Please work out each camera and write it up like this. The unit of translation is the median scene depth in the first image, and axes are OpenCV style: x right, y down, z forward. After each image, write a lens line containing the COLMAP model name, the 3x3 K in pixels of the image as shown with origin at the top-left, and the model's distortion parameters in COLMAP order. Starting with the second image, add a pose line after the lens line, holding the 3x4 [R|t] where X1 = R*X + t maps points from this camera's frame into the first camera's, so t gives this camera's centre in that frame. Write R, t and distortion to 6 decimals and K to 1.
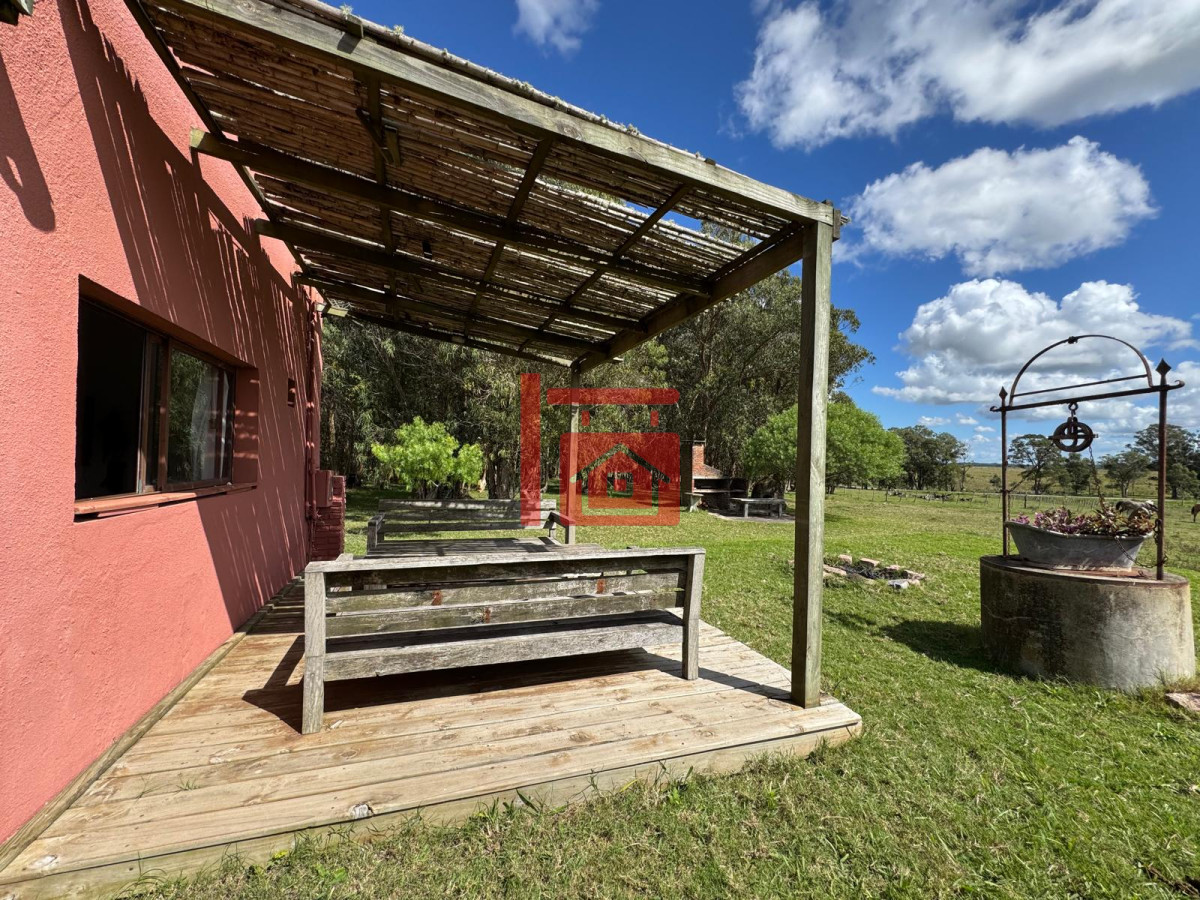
lens RADIAL K [[476.9, 0, 600.0], [0, 476.9, 450.0], [0, 0, 1]] dist [0.000016, -0.000165]
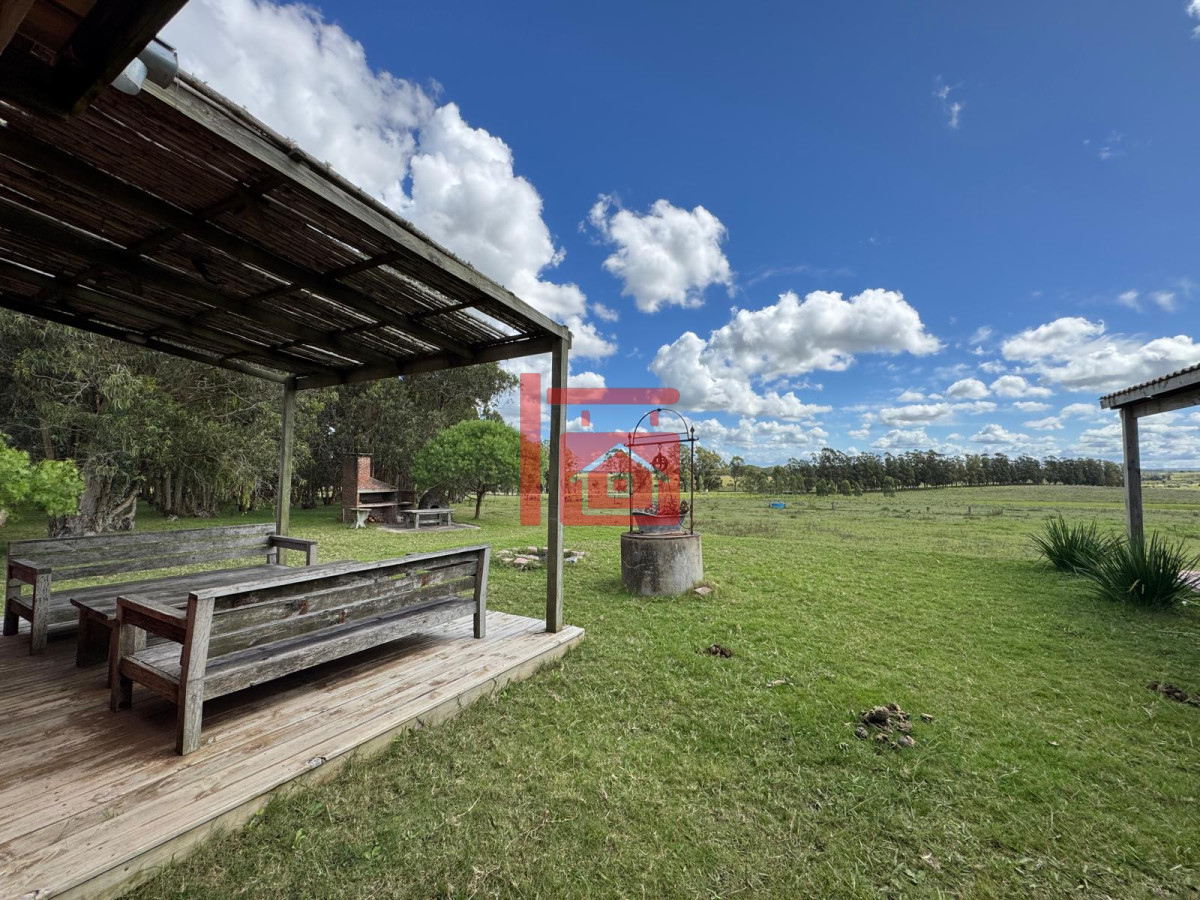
lens RADIAL K [[476.9, 0, 600.0], [0, 476.9, 450.0], [0, 0, 1]] dist [0.000016, -0.000165]
pose [[0.763375, 0.013923, 0.645806, -0.472018], [-0.000117, 0.999771, -0.021416, -0.046784], [-0.645956, 0.016272, 0.763201, -0.323934]]
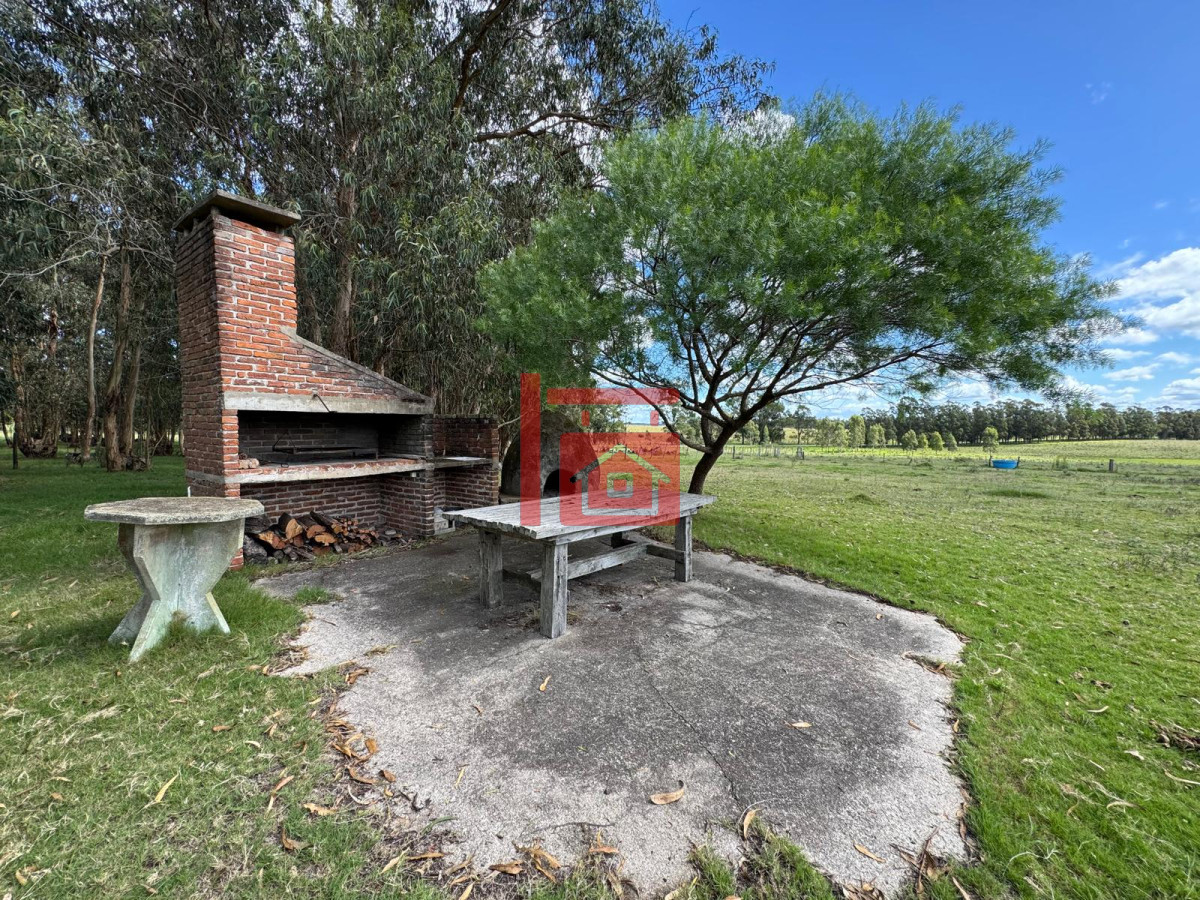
lens RADIAL K [[476.9, 0, 600.0], [0, 476.9, 450.0], [0, 0, 1]] dist [0.000016, -0.000165]
pose [[0.806587, -0.044025, 0.589474, 1.861656], [-0.002867, 0.996920, 0.078379, 0.561493], [-0.591108, -0.064910, 0.803976, 7.110322]]
